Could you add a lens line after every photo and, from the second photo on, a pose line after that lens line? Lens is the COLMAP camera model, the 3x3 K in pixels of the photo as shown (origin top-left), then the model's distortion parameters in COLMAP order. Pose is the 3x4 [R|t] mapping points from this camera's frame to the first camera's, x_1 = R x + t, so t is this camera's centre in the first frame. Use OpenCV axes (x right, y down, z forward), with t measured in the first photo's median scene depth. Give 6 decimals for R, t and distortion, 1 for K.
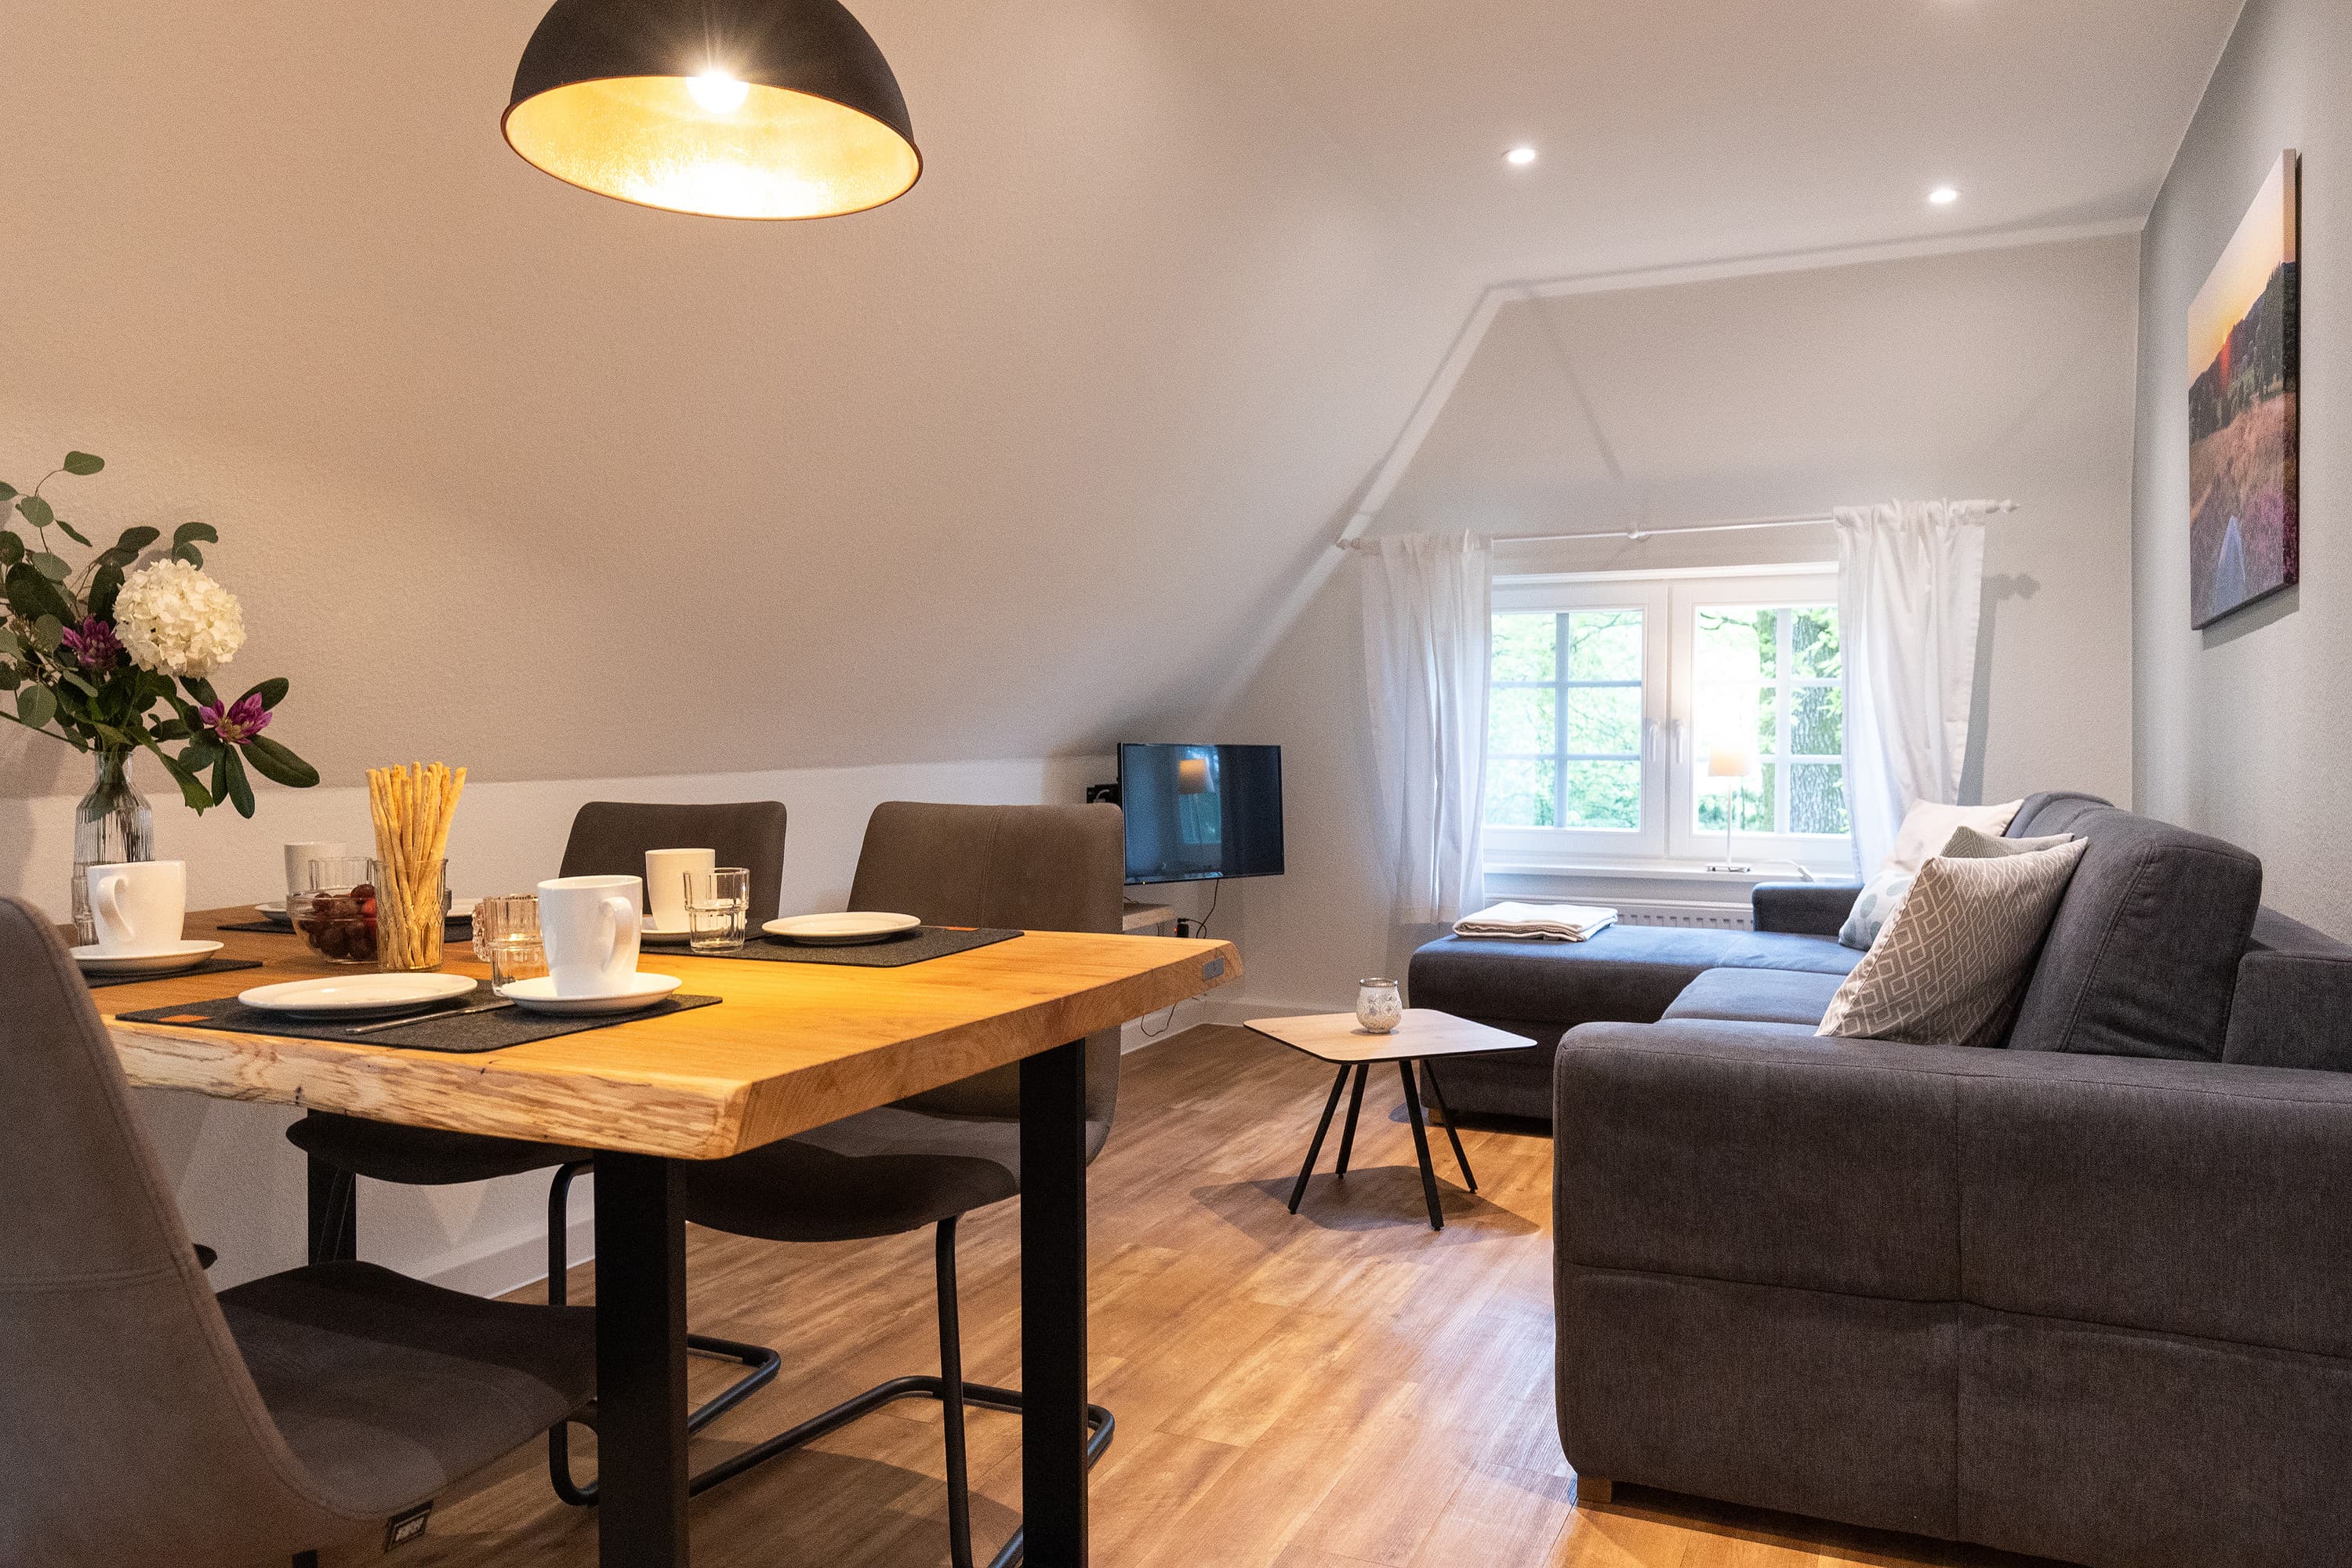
lens RADIAL K [[1636.6, 0, 1176.5], [0, 1636.6, 776.2], [0, 0, 1]] dist [-0.000833, -0.000463]
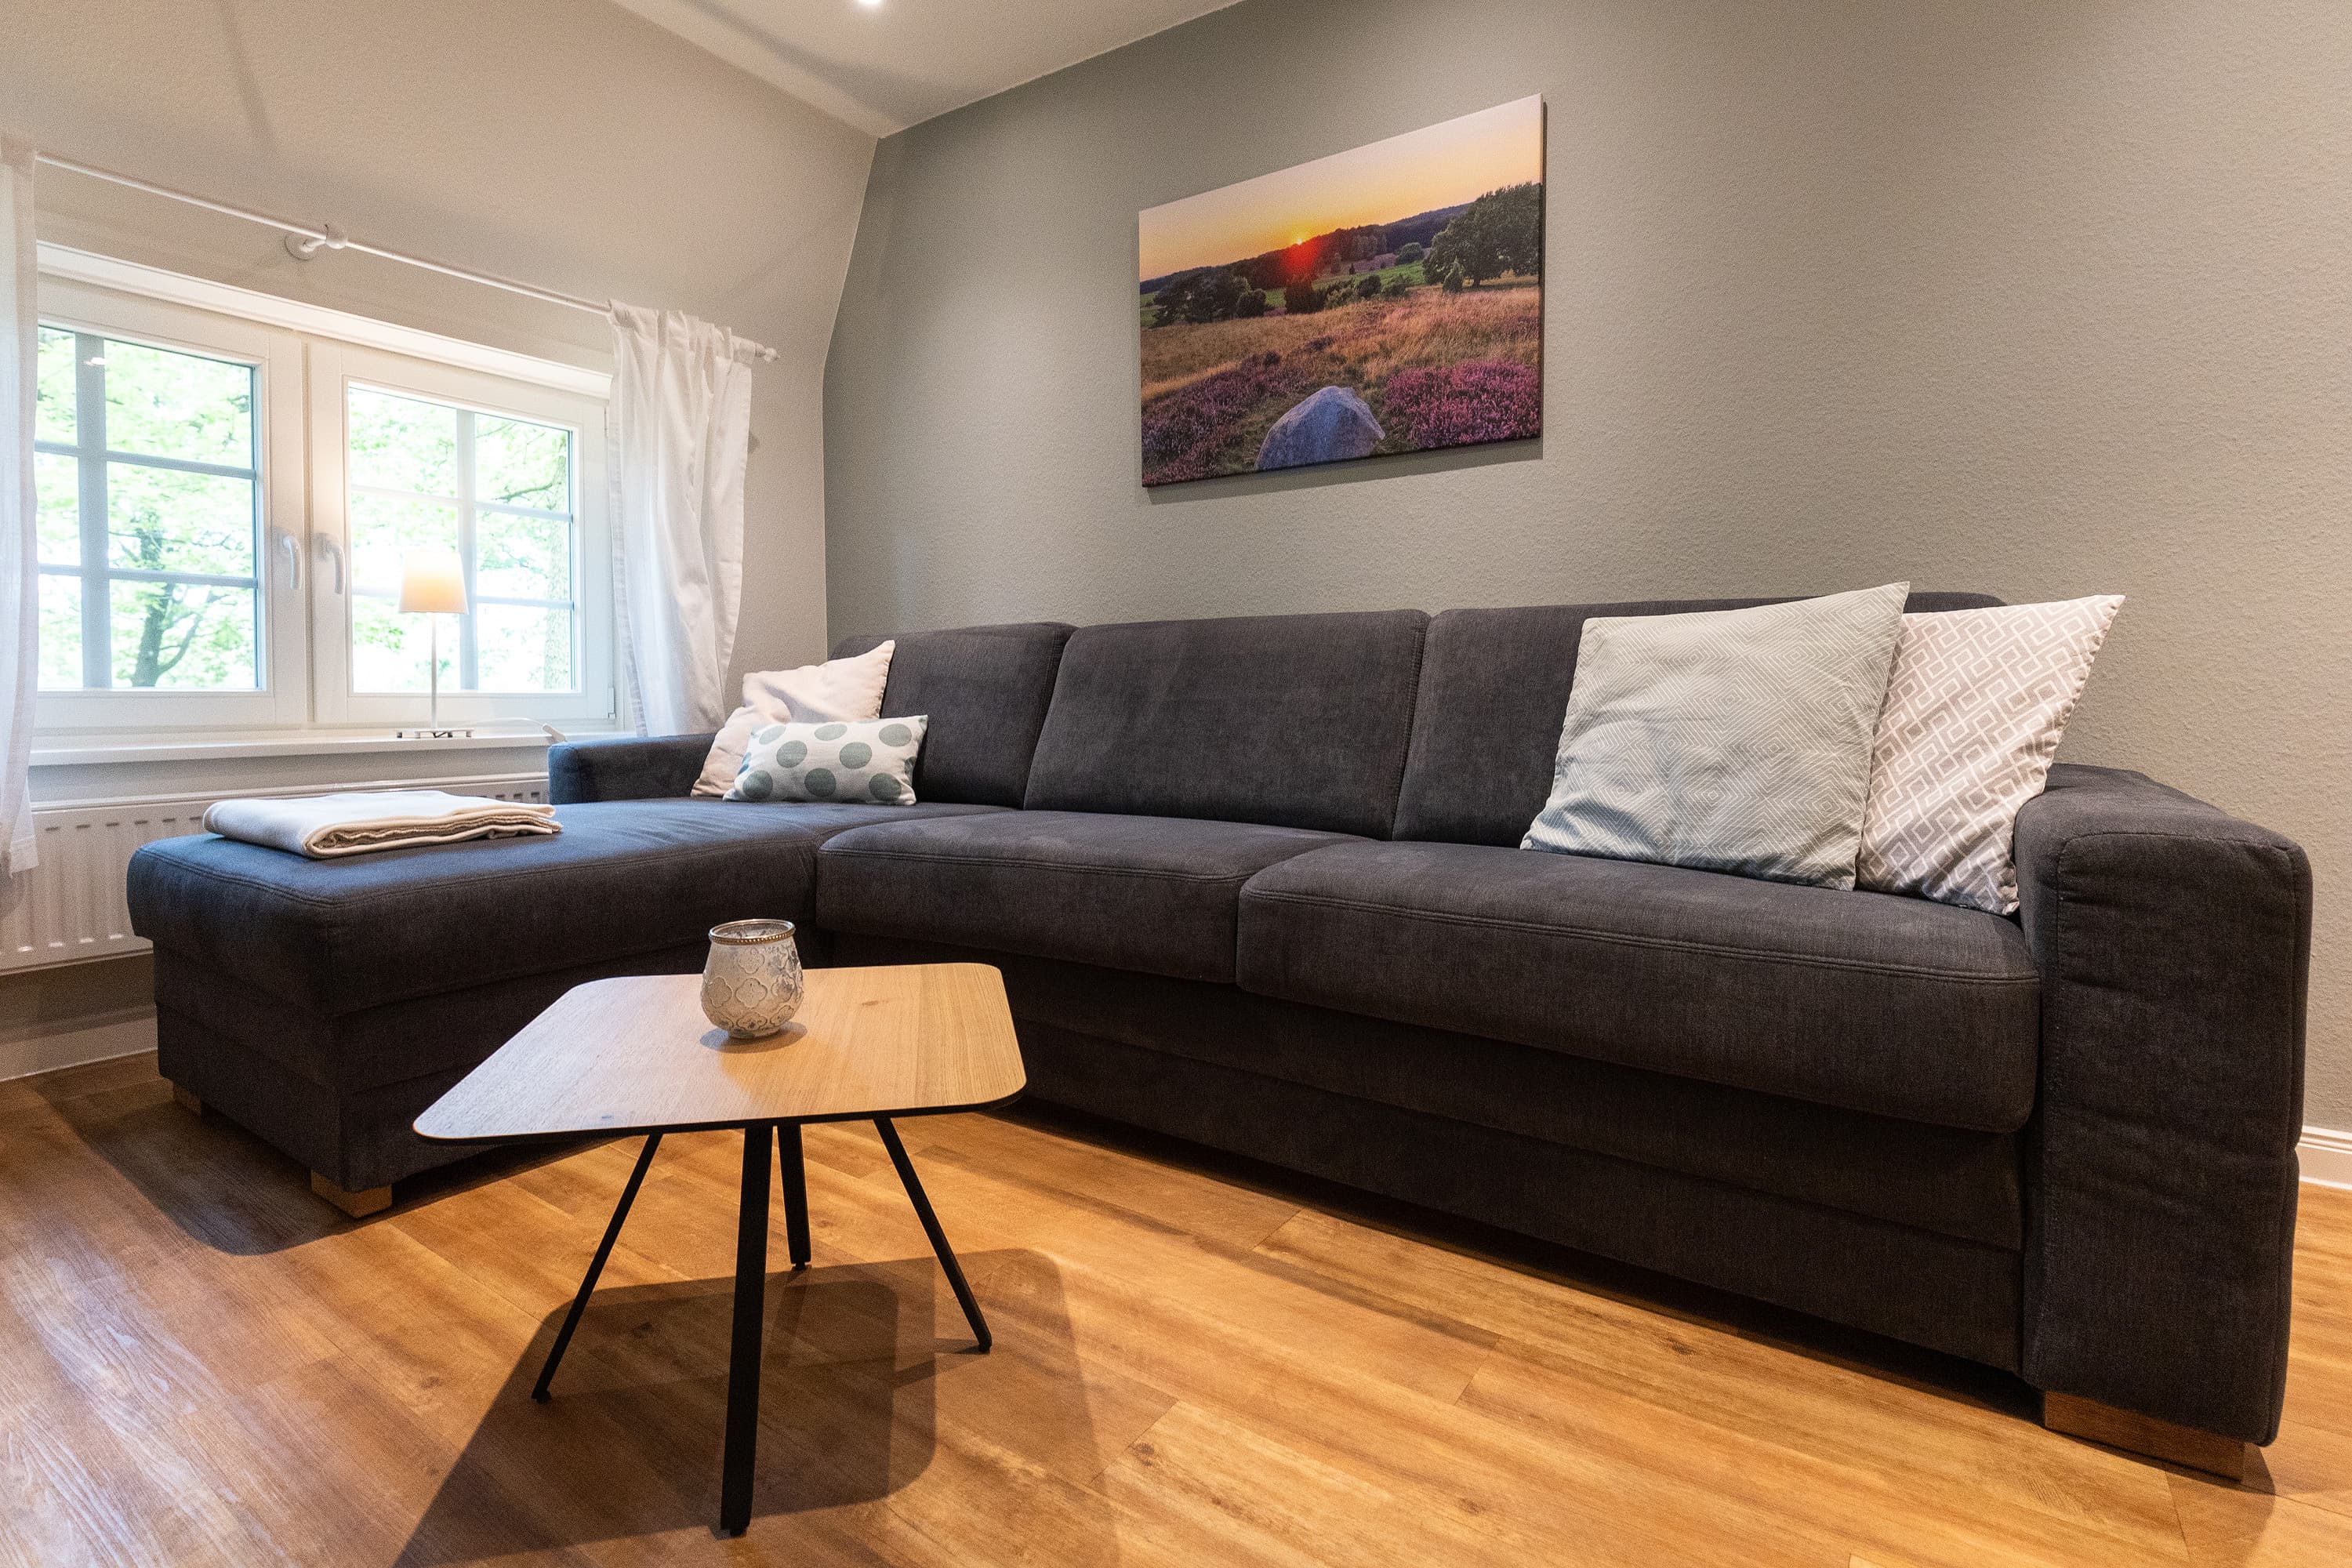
lens RADIAL K [[1104.1, 0, 1184.4], [0, 1104.1, 722.6], [0, 0, 1]] dist [0.008485, -0.000508]
pose [[0.158293, -0.035270, 0.986762, -0.134802], [0.014218, 0.999340, 0.033439, 0.043061], [-0.987290, 0.008736, 0.158690, 0.637363]]
